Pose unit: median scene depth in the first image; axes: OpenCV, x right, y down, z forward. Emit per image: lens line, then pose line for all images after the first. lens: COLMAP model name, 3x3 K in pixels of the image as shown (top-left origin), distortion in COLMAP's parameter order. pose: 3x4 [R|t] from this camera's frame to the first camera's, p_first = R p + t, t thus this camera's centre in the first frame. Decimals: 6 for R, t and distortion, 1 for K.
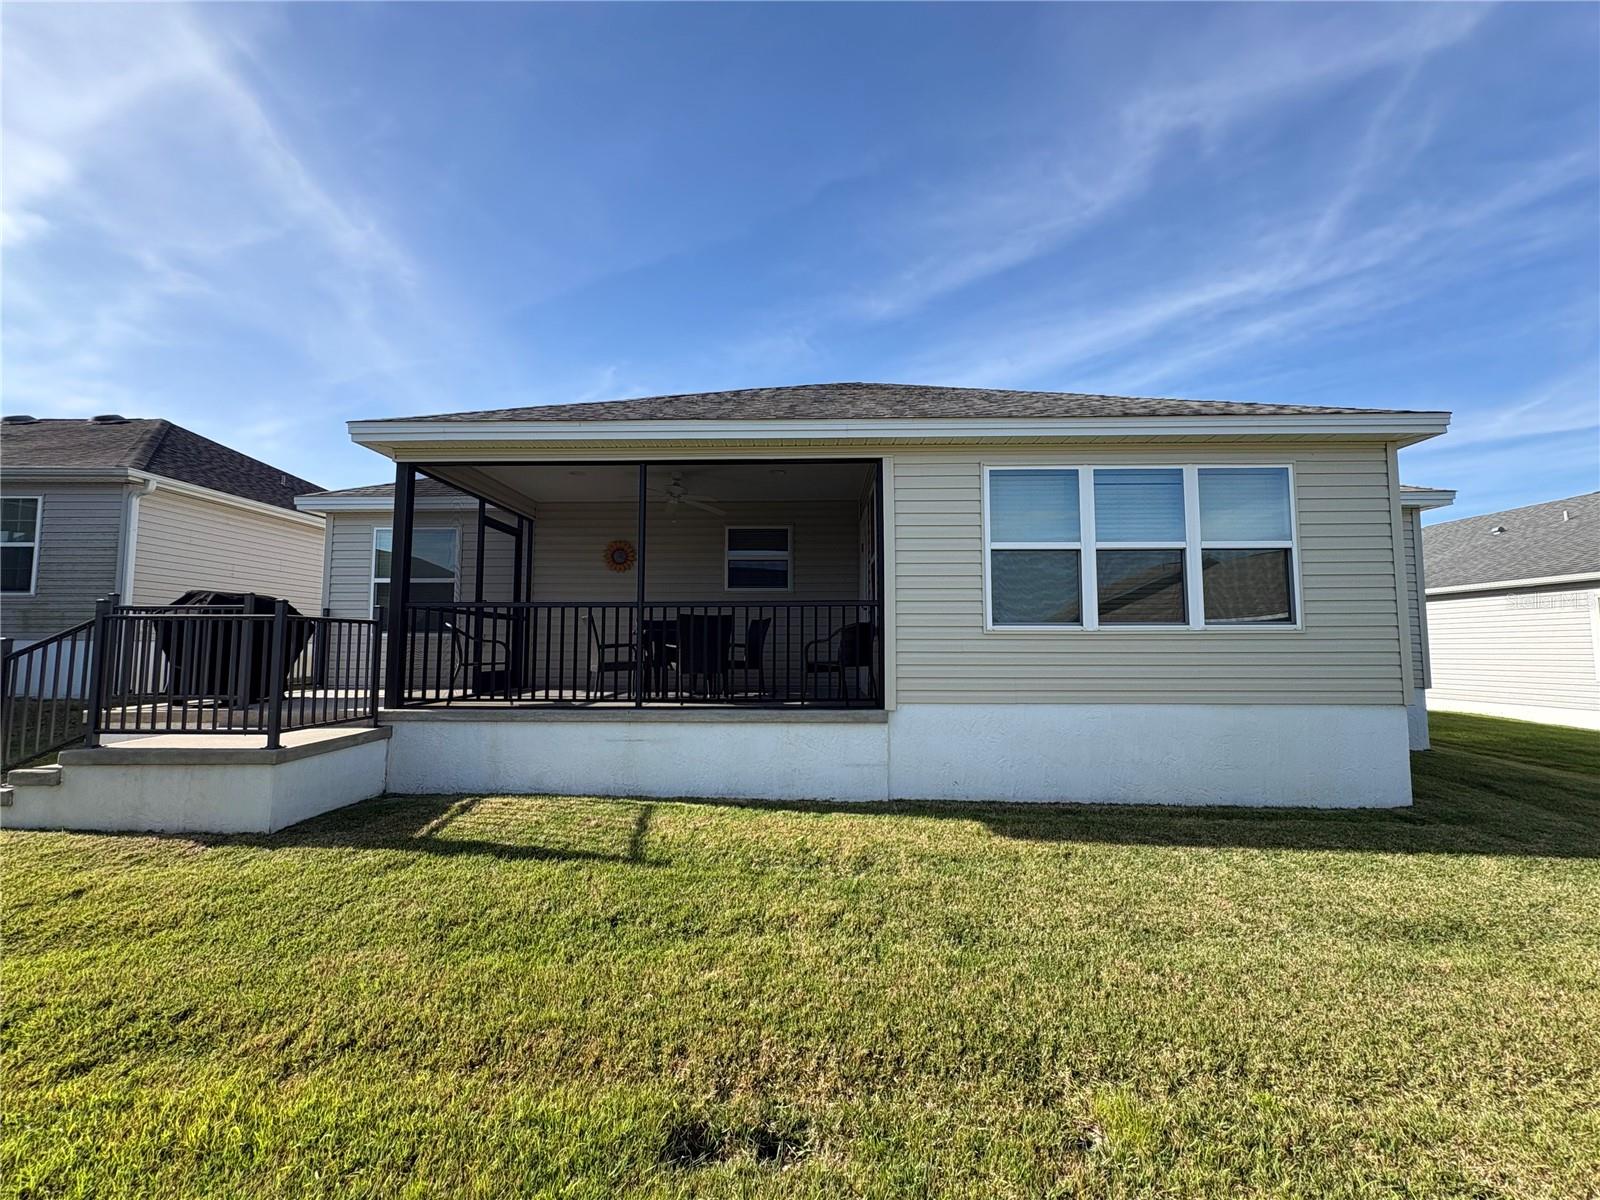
lens RADIAL K [[639.2, 0, 784.2], [0, 639.2, 600.9], [0, 0, 1]] dist [0.001244, -0.000067]
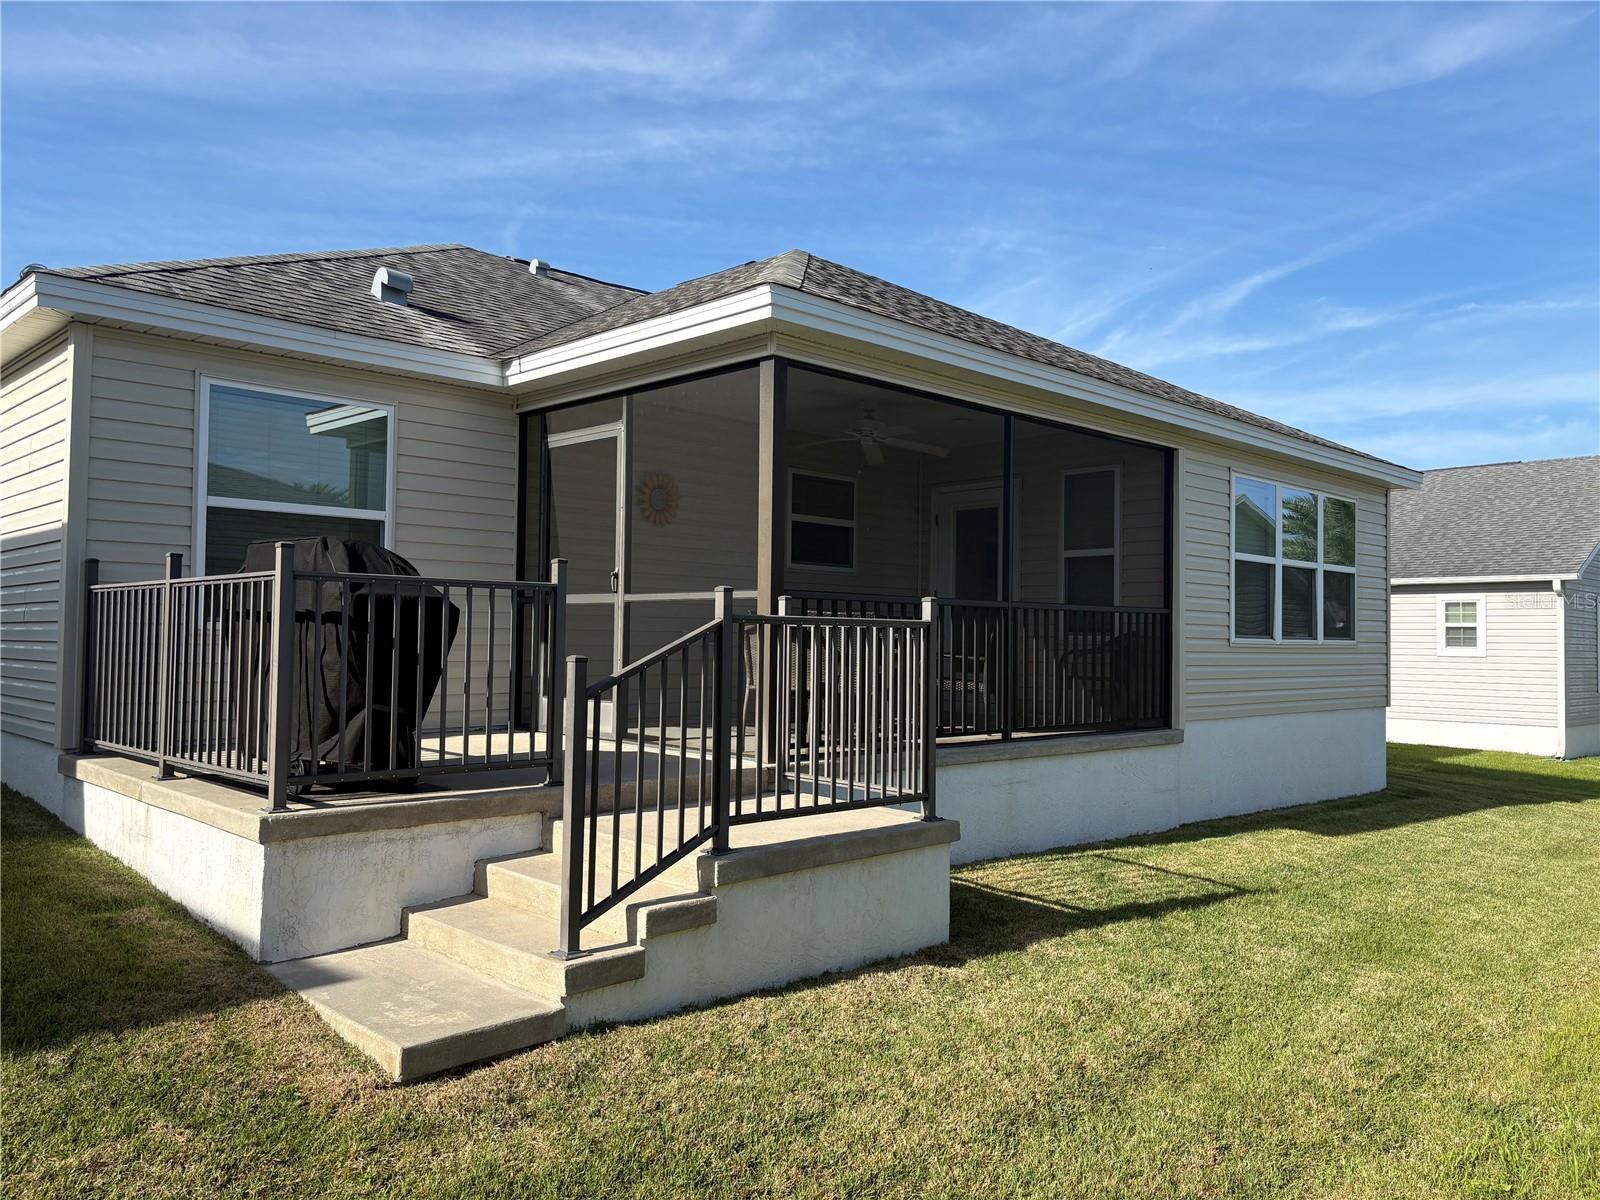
lens RADIAL K [[1226.0, 0, 810.1], [0, 1226.0, 601.6], [0, 0, 1]] dist [0.020470, -0.042372]
pose [[0.692341, 0.030232, 0.720937, -1.410595], [-0.068300, 0.997382, 0.023766, -0.016012], [-0.718331, -0.065694, 0.692593, 0.162725]]
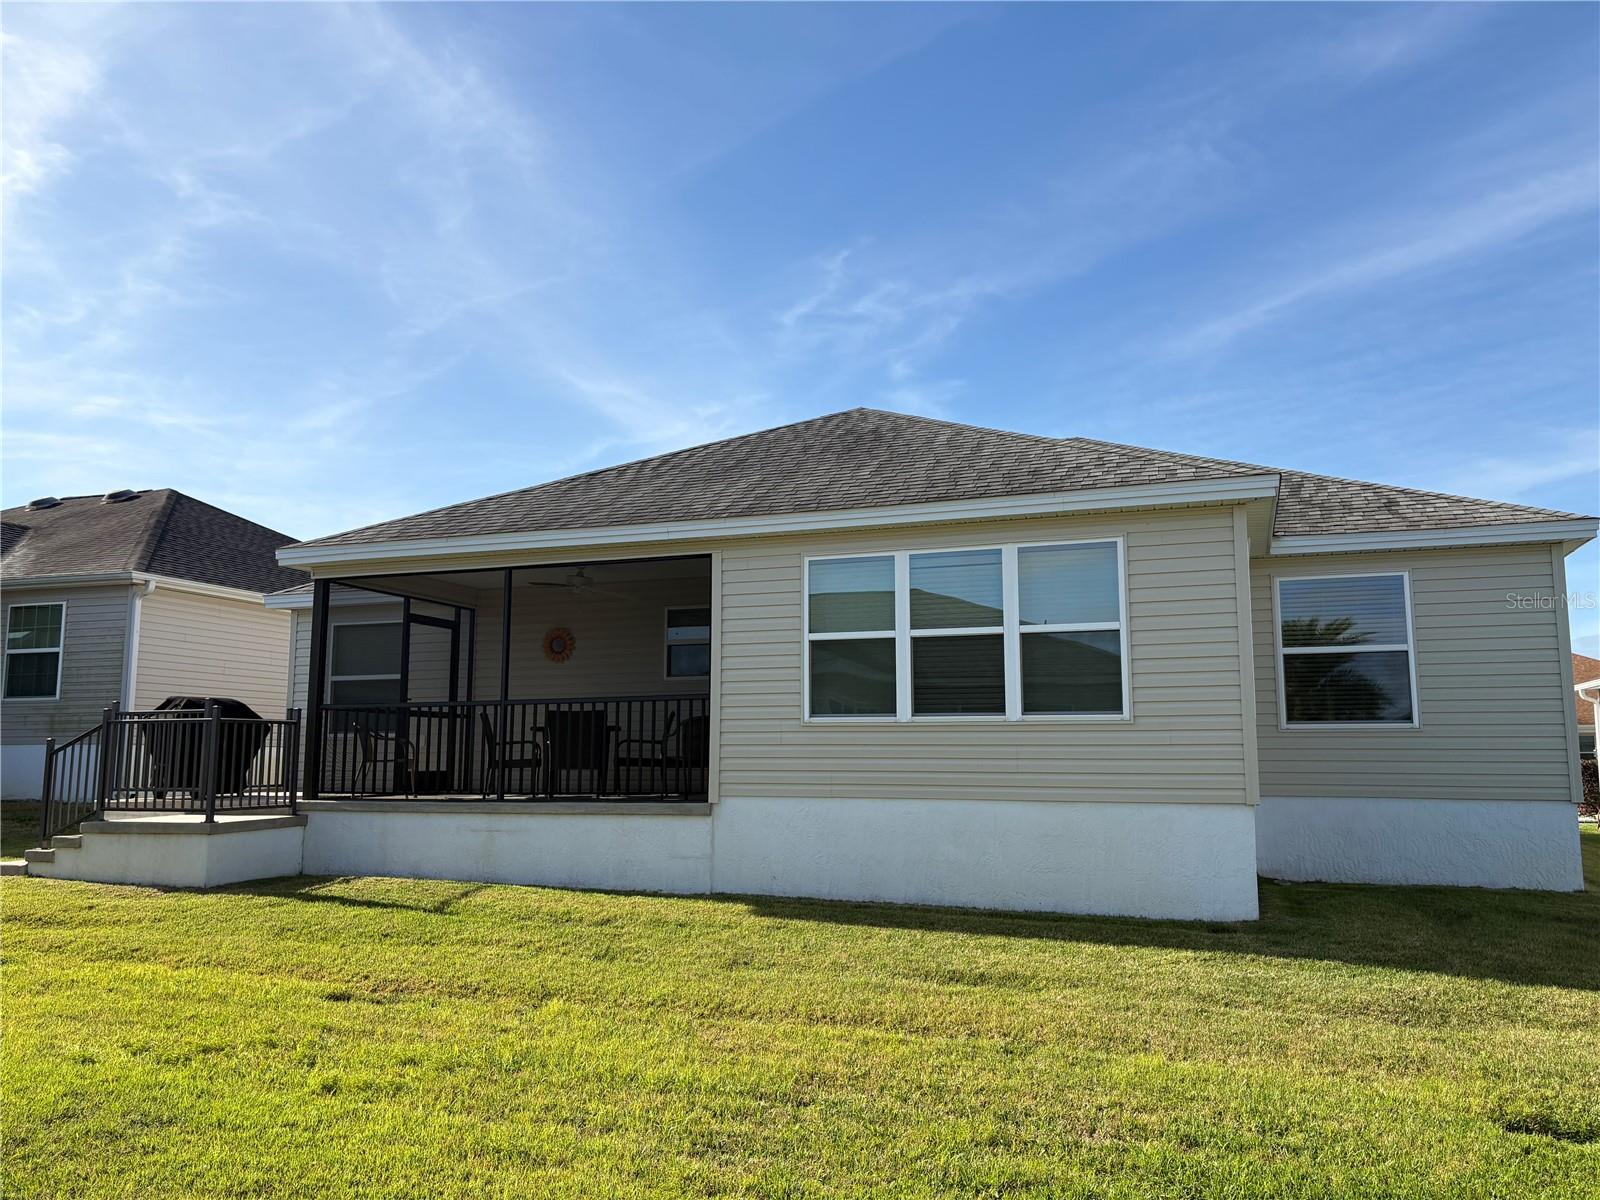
lens RADIAL K [[1226.0, 0, 811.2], [0, 1226.0, 601.8], [0, 0, 1]] dist [0.020470, -0.042372]
pose [[0.952816, -0.042880, -0.300504, 0.870289], [0.026098, 0.997879, -0.059641, -0.026560], [0.302424, 0.048984, 0.951914, -0.784612]]
